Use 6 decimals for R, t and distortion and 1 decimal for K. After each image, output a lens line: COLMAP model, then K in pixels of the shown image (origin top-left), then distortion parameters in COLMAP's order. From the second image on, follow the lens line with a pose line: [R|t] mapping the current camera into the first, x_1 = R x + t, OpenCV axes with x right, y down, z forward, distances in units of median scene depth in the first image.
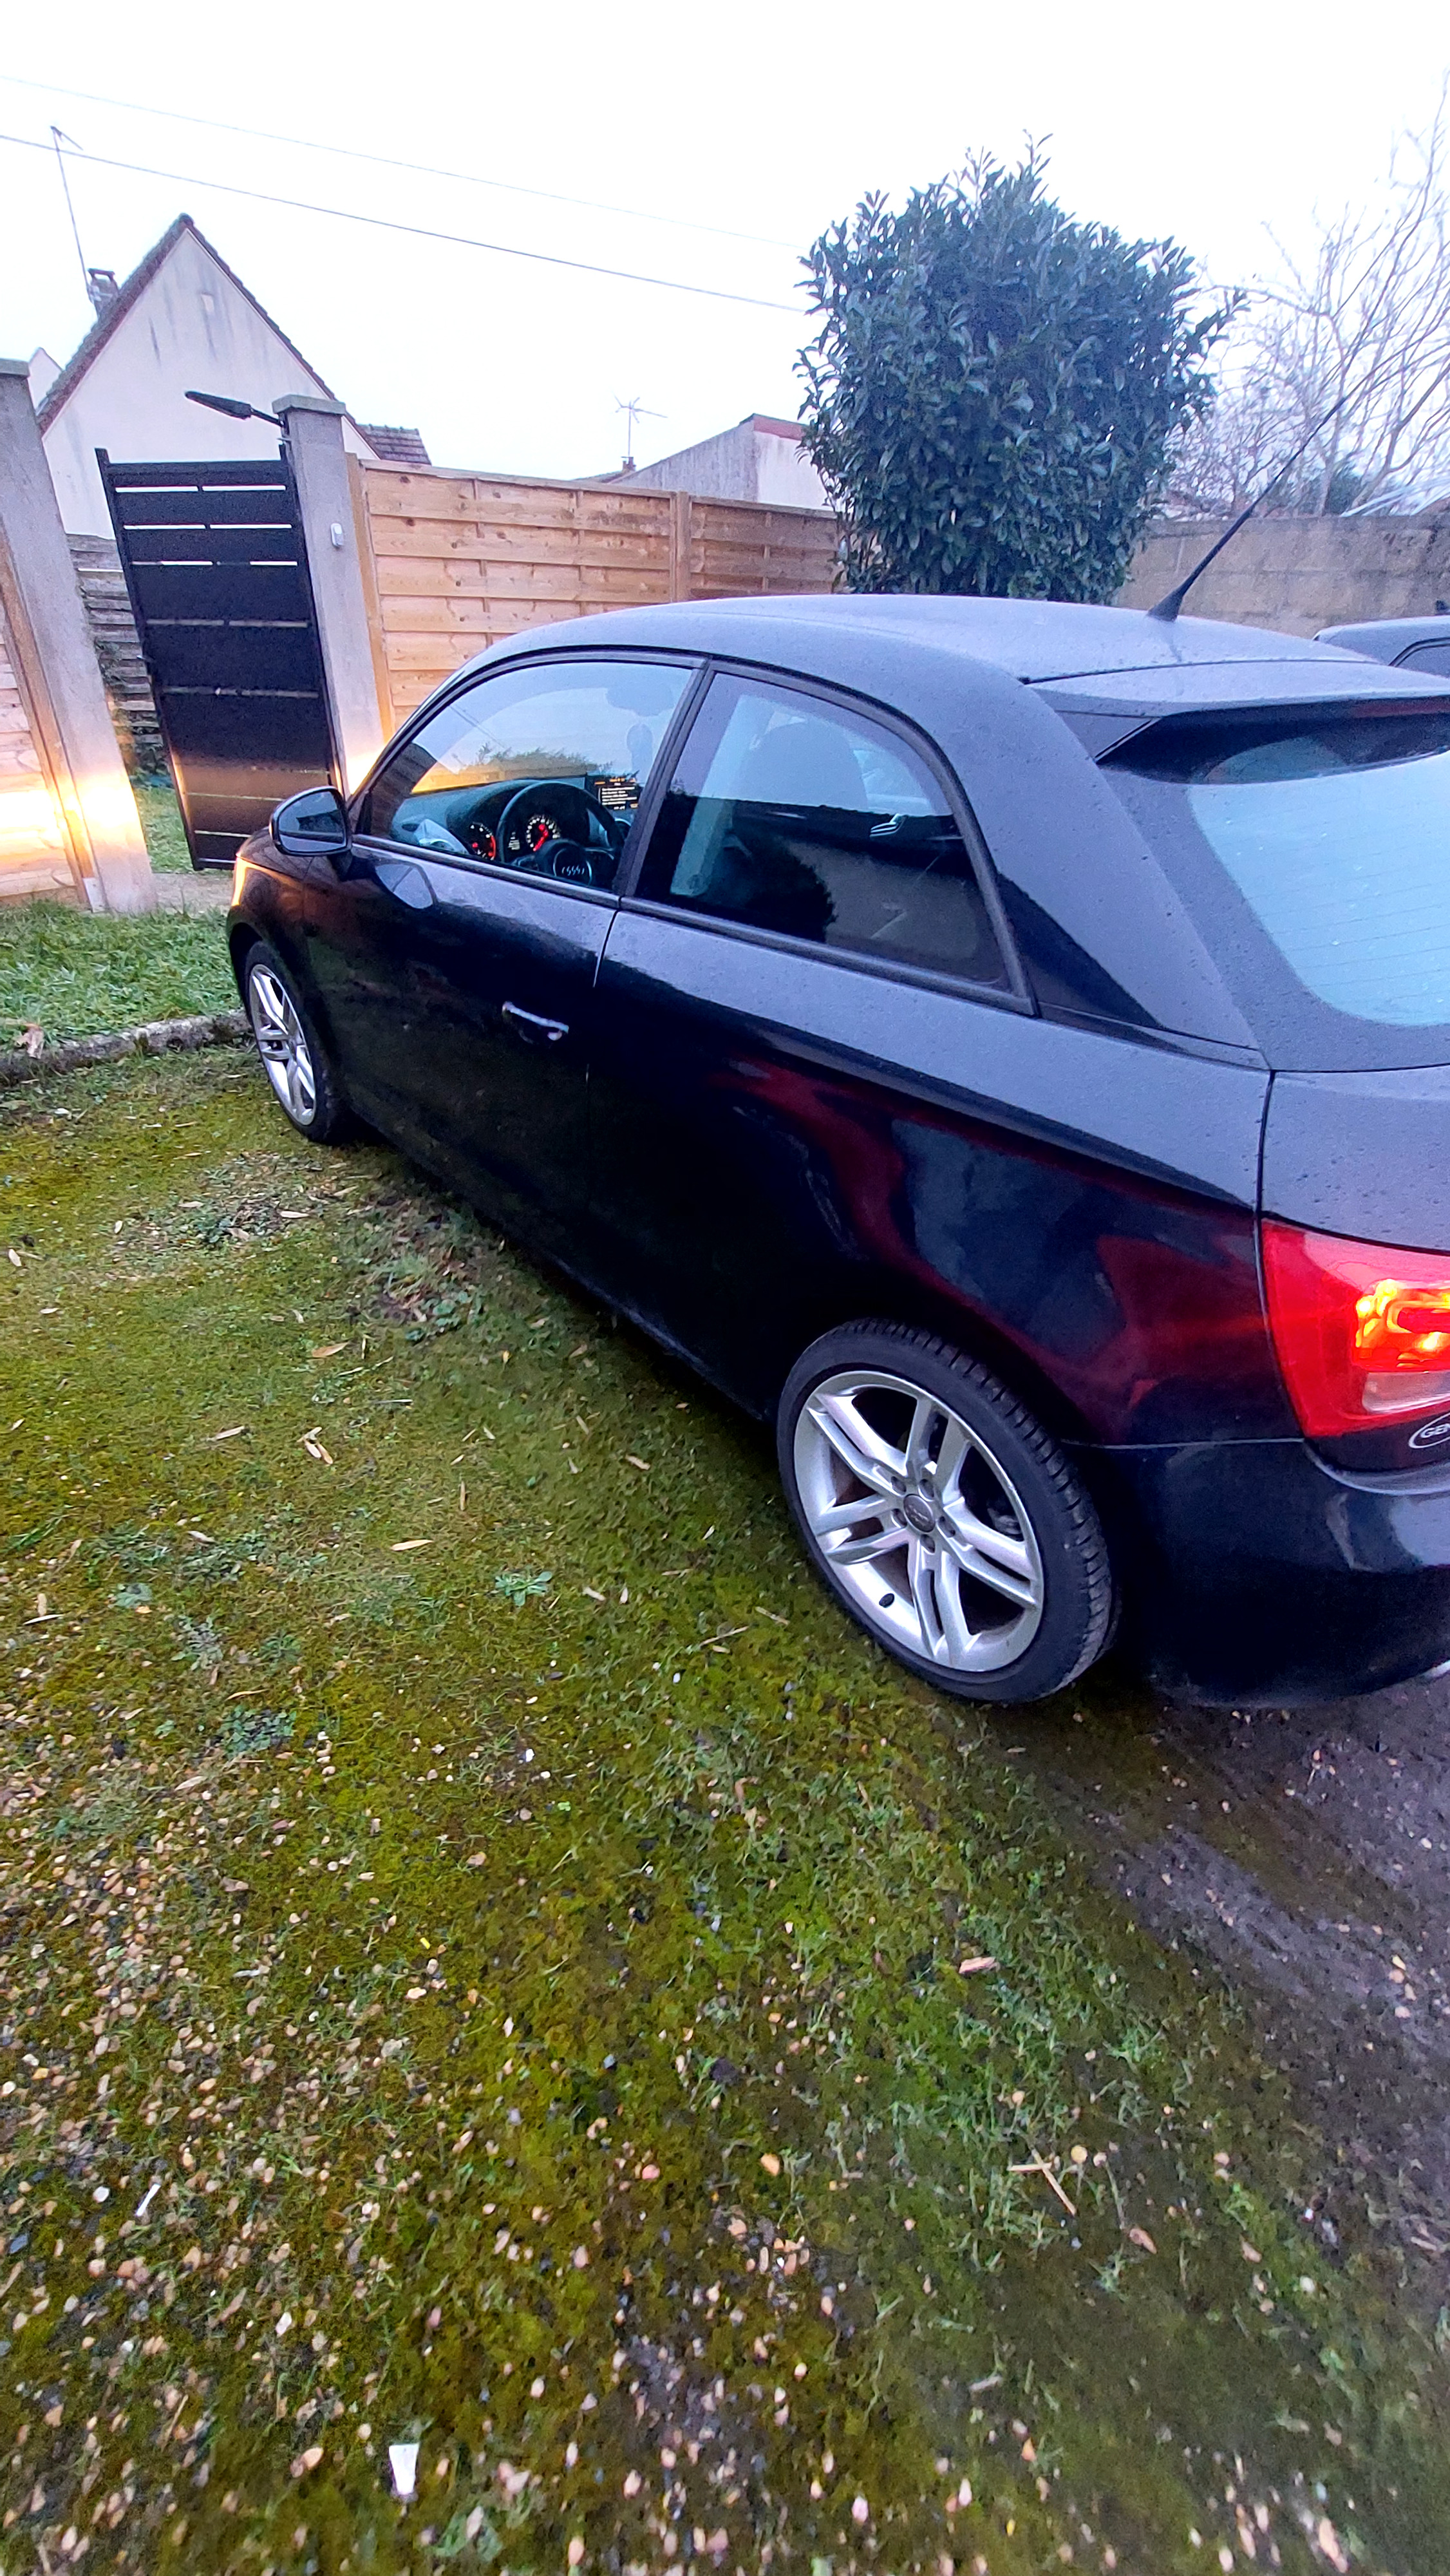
lens RADIAL K [[984.7, 0, 734.3], [0, 984.7, 1285.3], [0, 0, 1]] dist [-0.000477, -0.000235]
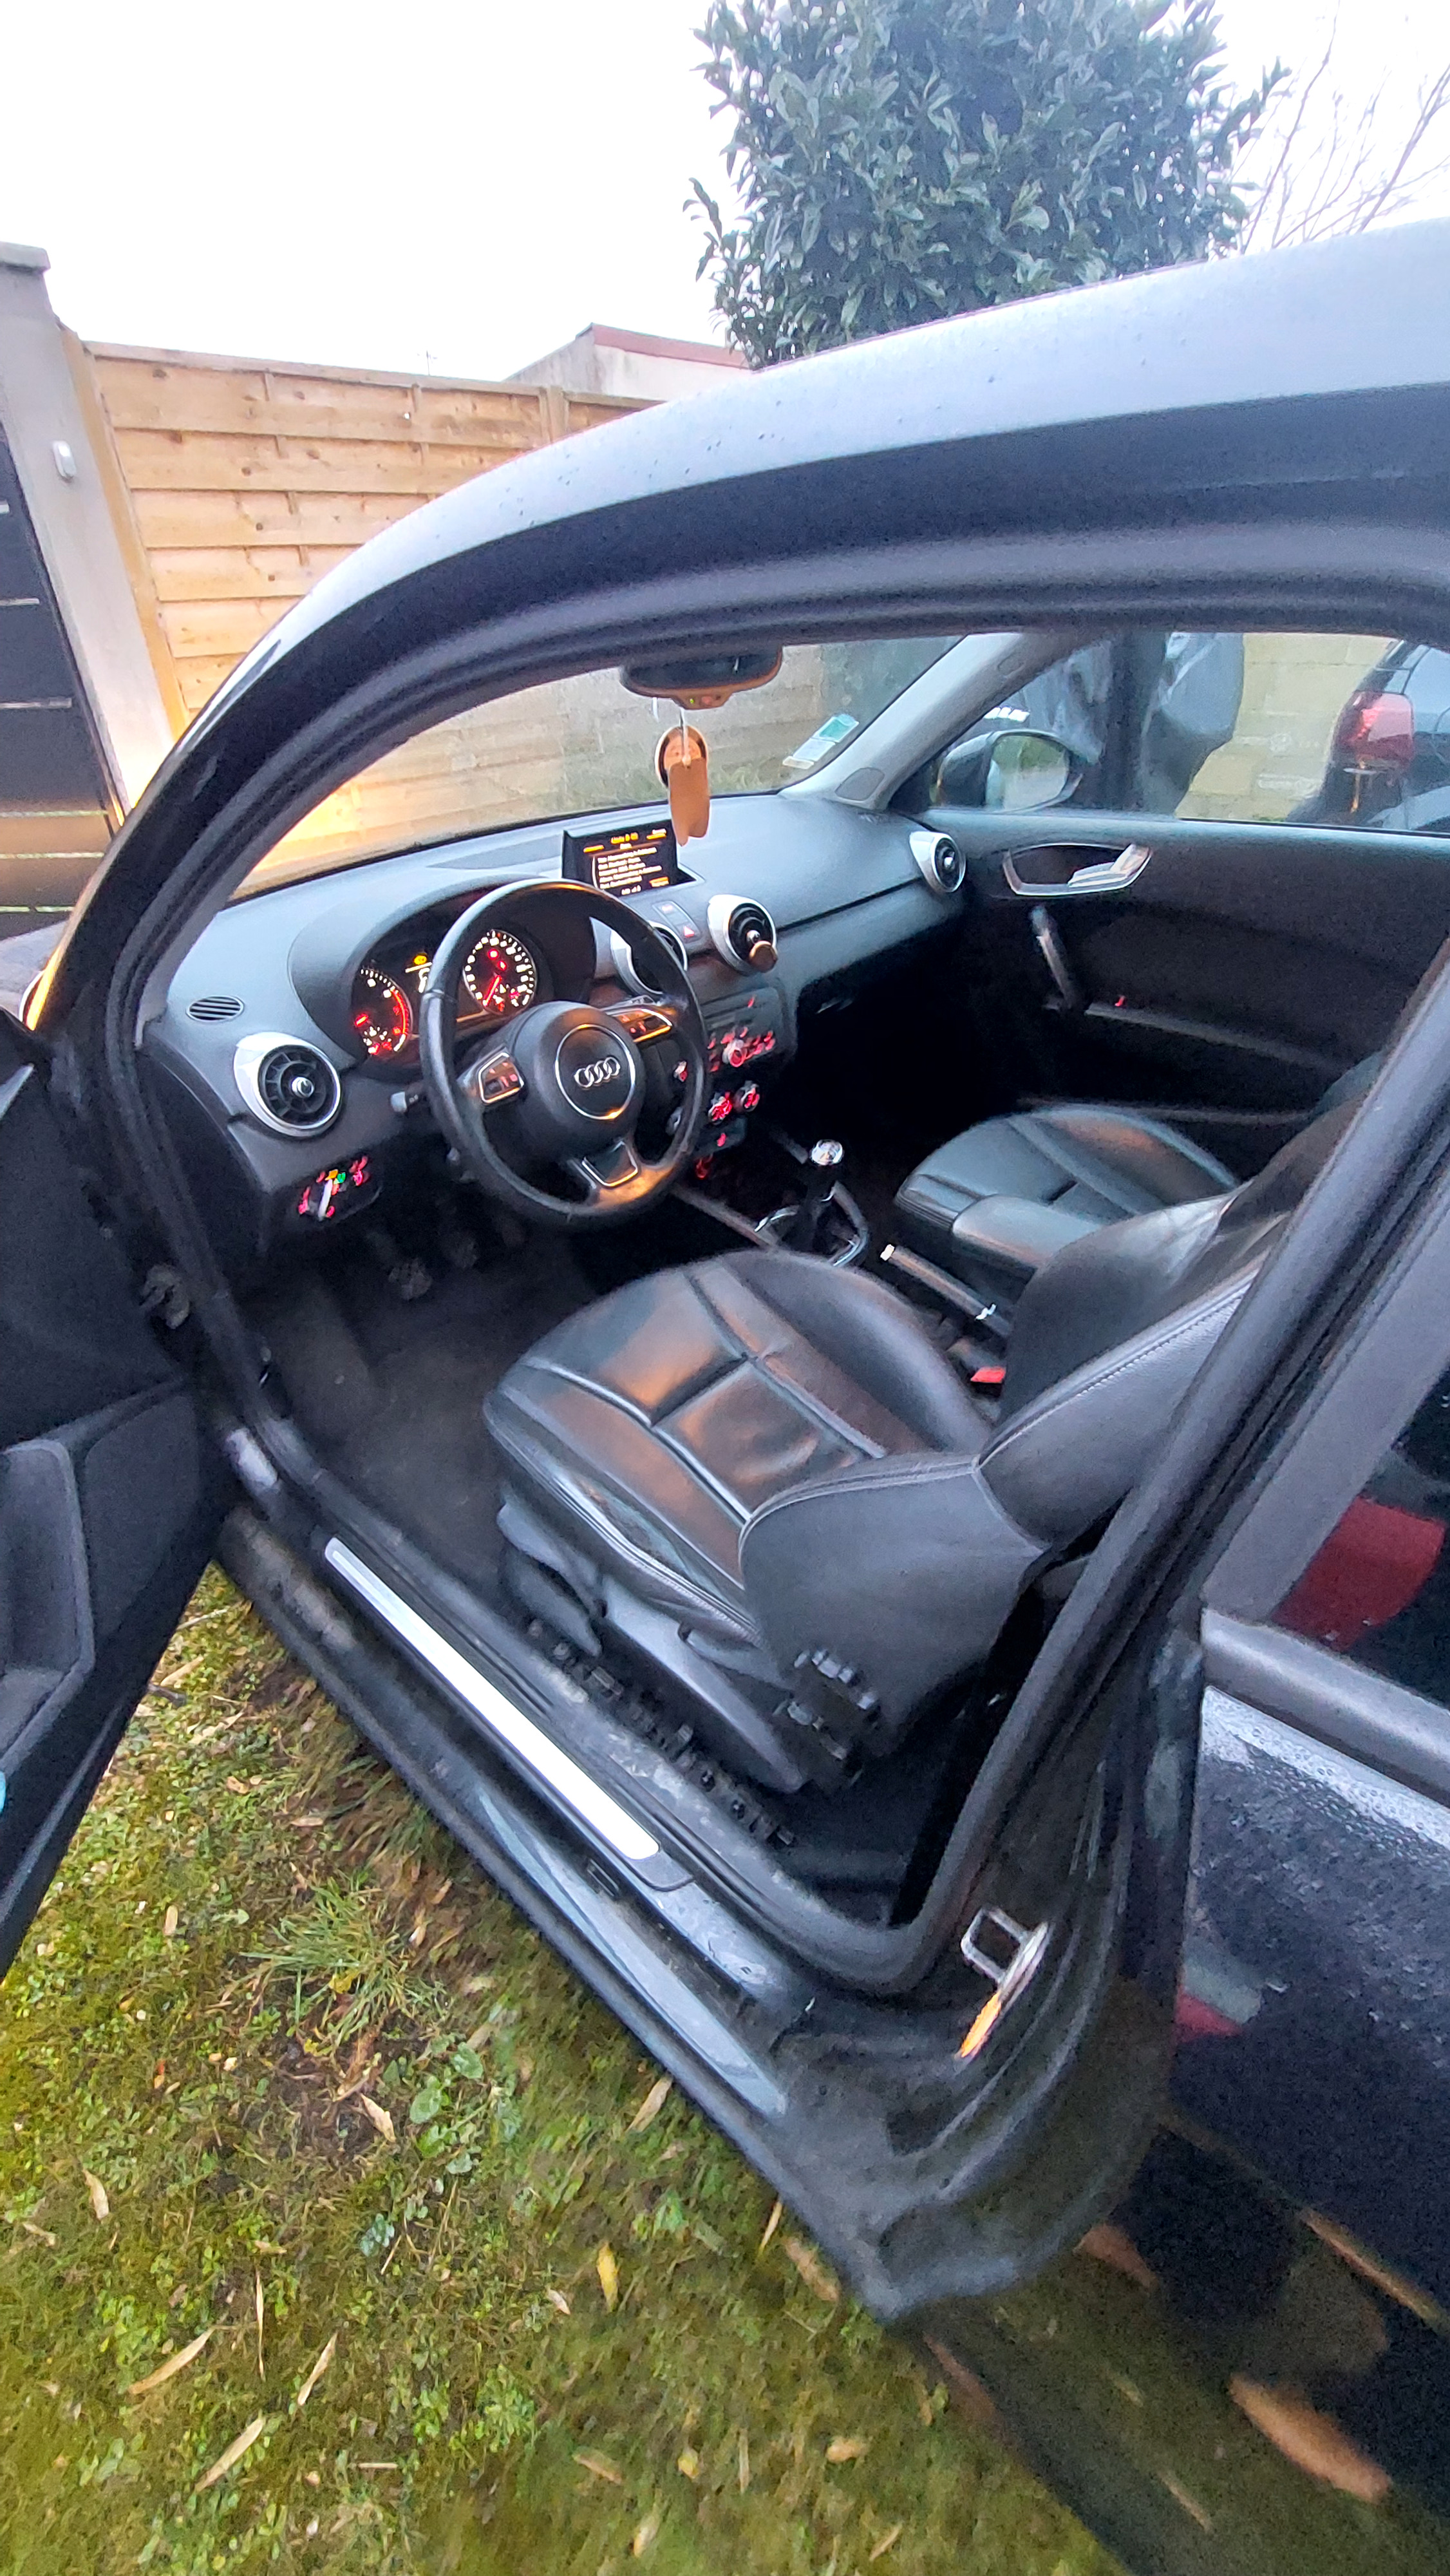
lens RADIAL K [[1005.0, 0, 723.3], [0, 1005.0, 1292.7], [0, 0, 1]] dist [0.000579, -0.000390]
pose [[0.990066, -0.118348, 0.075914, -0.073048], [0.116522, 0.992791, 0.028072, -0.154405], [-0.078689, -0.018948, 0.996719, 0.253295]]
